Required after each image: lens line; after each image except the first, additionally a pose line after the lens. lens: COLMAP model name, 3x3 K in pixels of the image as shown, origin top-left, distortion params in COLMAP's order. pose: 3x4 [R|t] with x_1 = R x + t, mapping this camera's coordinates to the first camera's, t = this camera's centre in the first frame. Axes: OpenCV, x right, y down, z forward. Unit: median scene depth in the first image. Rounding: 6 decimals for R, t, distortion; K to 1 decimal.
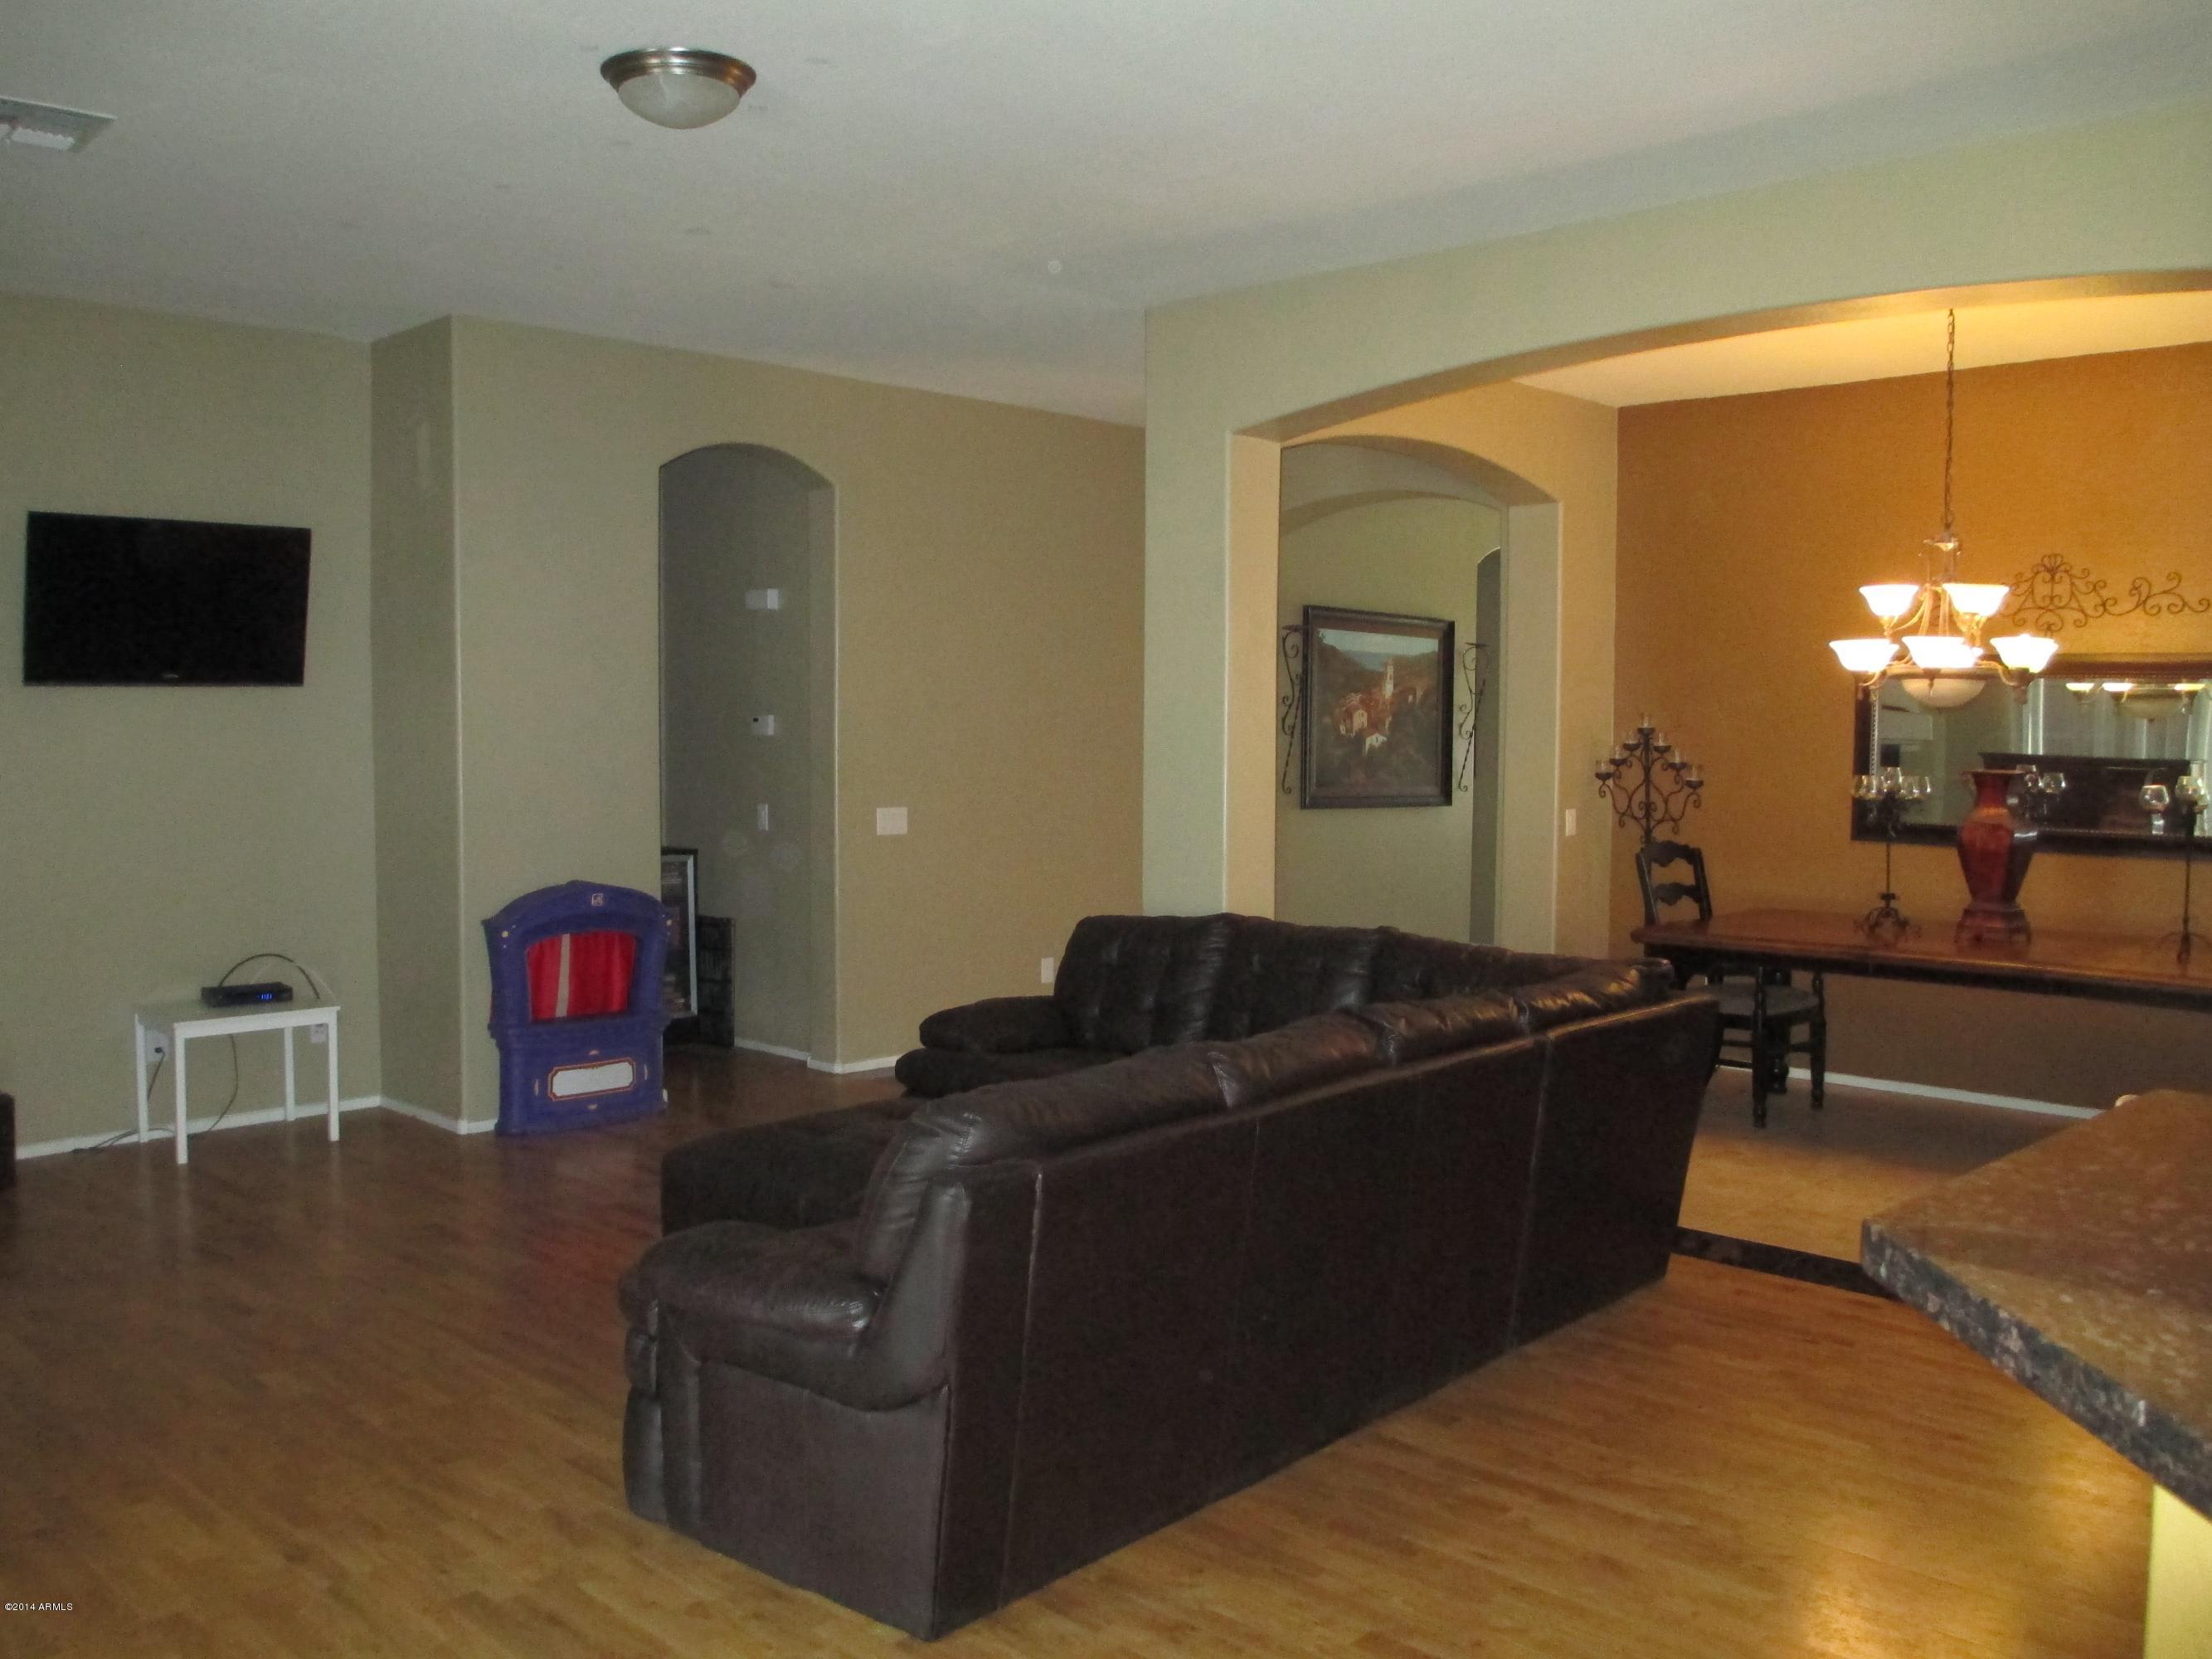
lens RADIAL K [[1851.7, 0, 1104.2], [0, 1851.7, 832.5], [0, 0, 1]] dist [-0.073699, 0.043066]
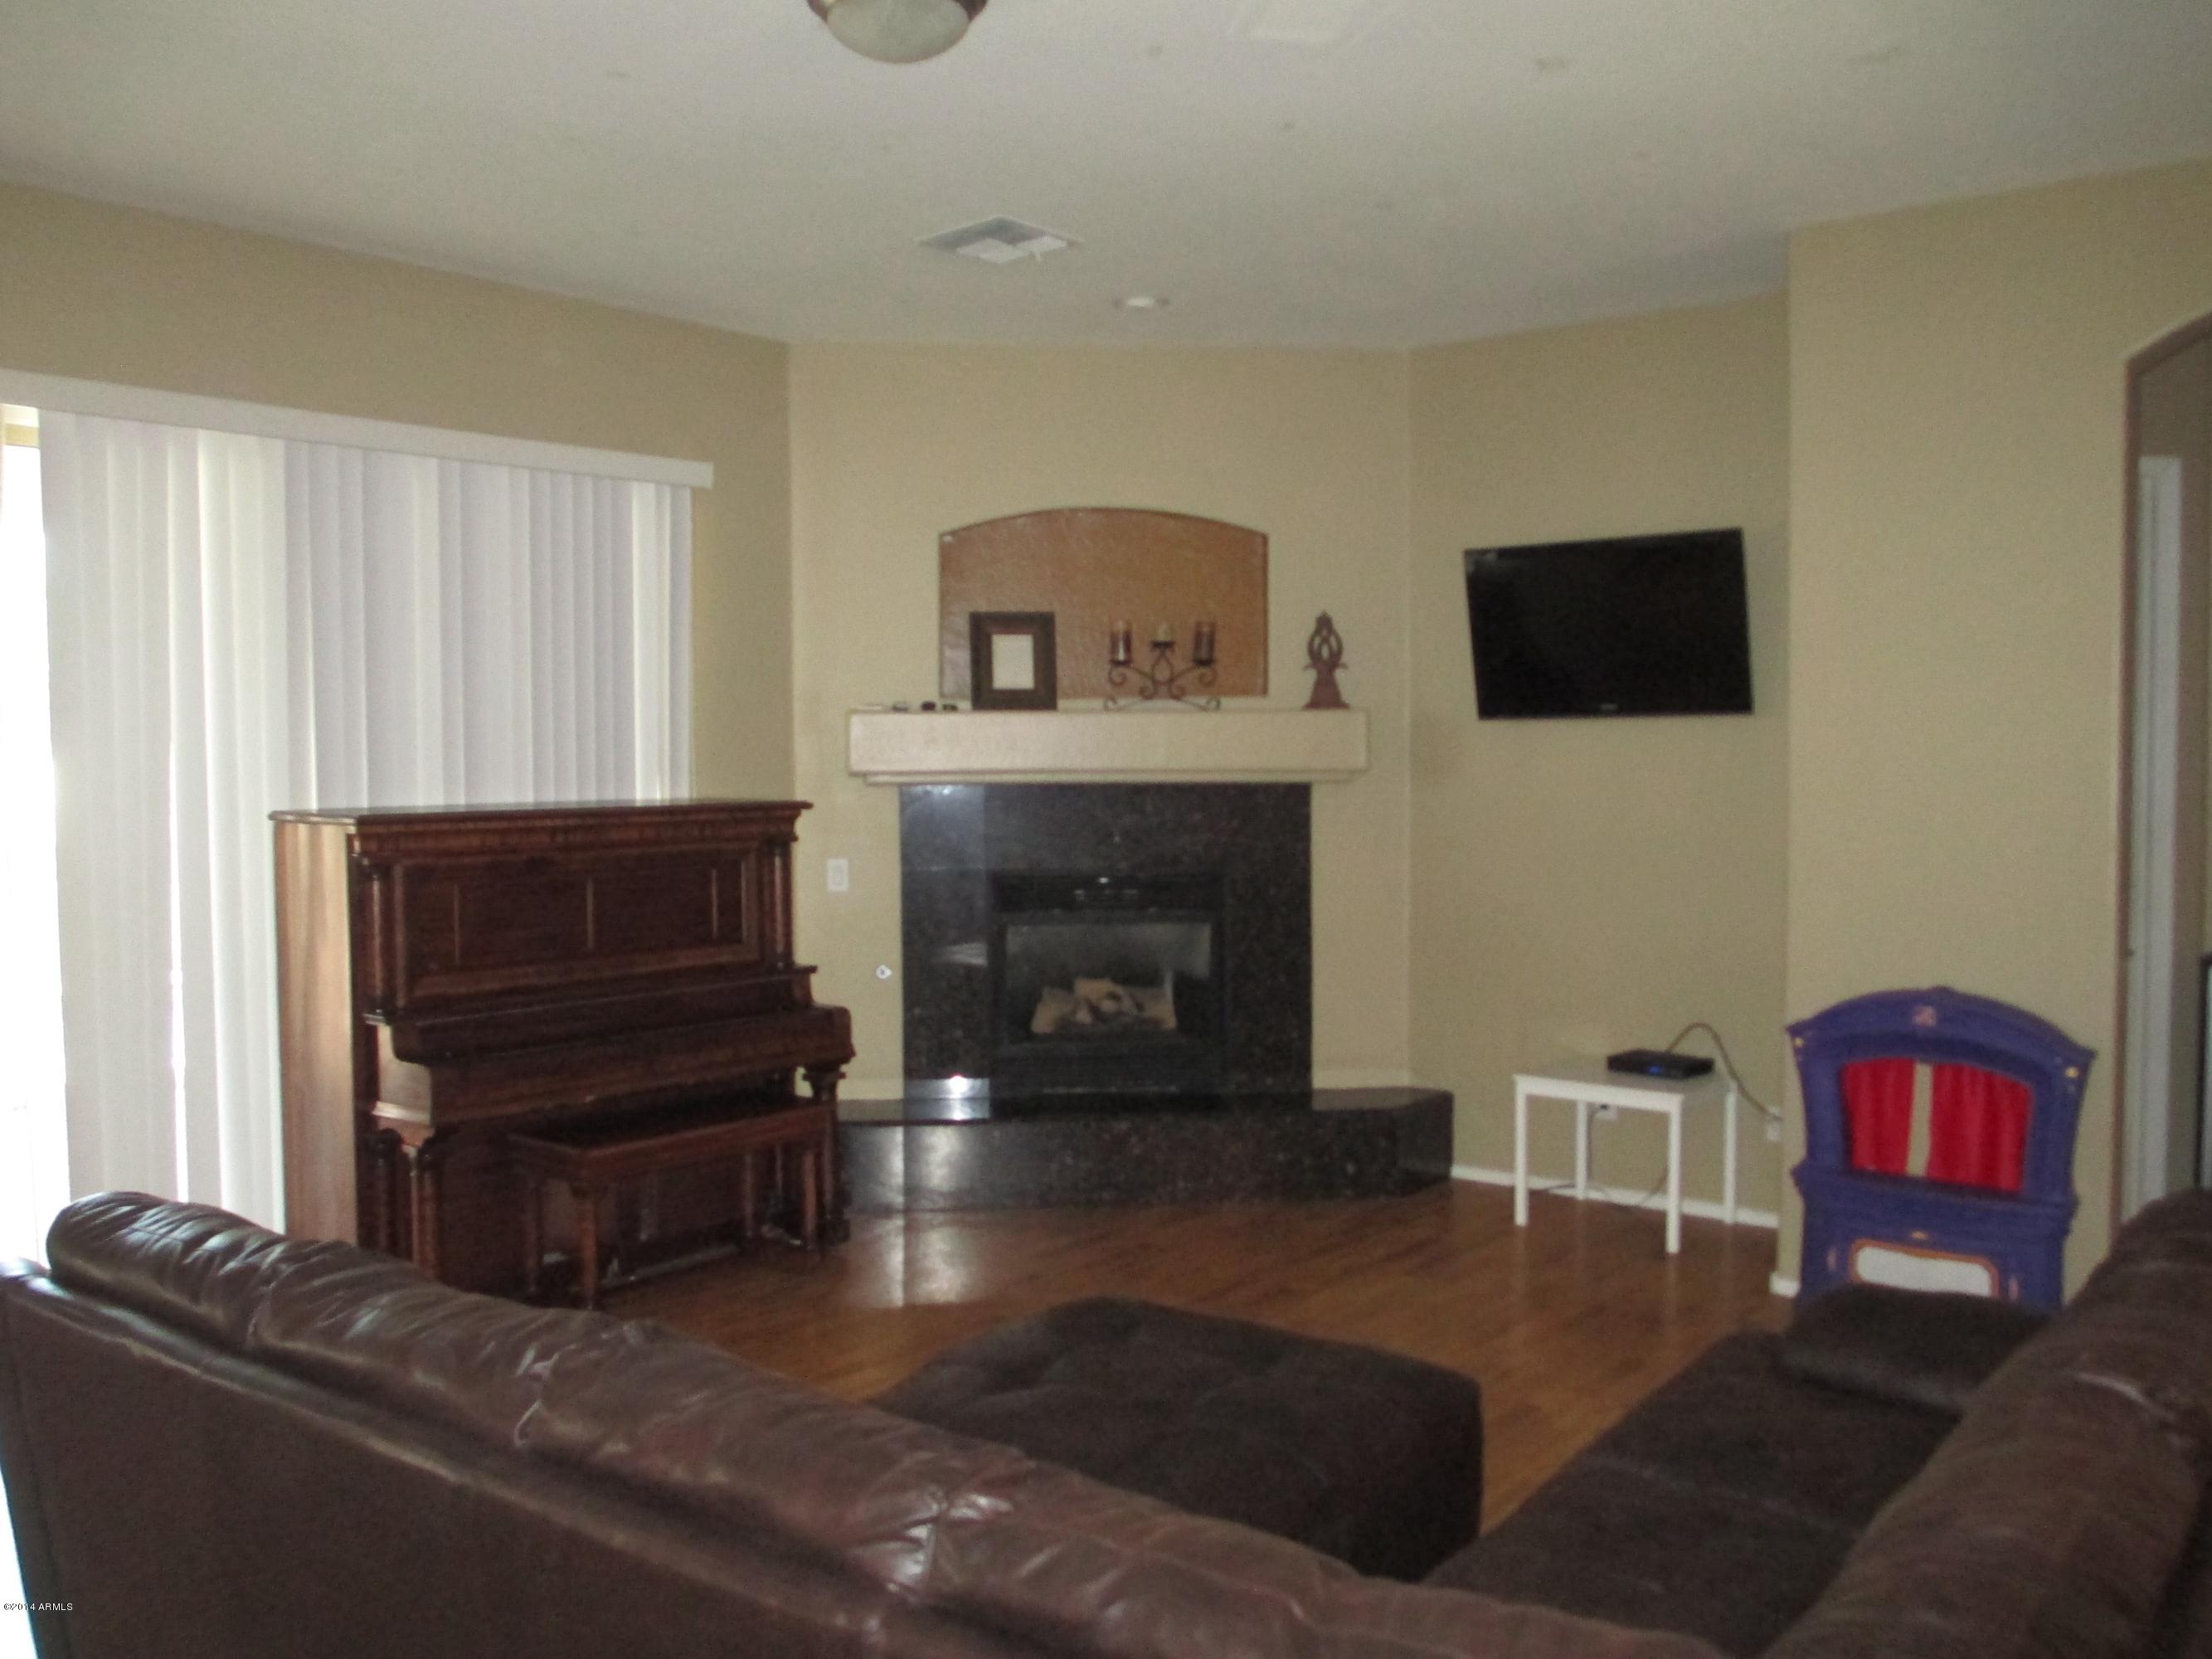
lens RADIAL K [[1851.7, 0, 1108.2], [0, 1851.7, 826.4], [0, 0, 1]] dist [-0.073699, 0.043066]
pose [[0.126544, 0.048524, -0.990773, 0.369455], [-0.050732, 0.997812, 0.042389, -0.050033], [0.990663, 0.044900, 0.128729, 0.605881]]
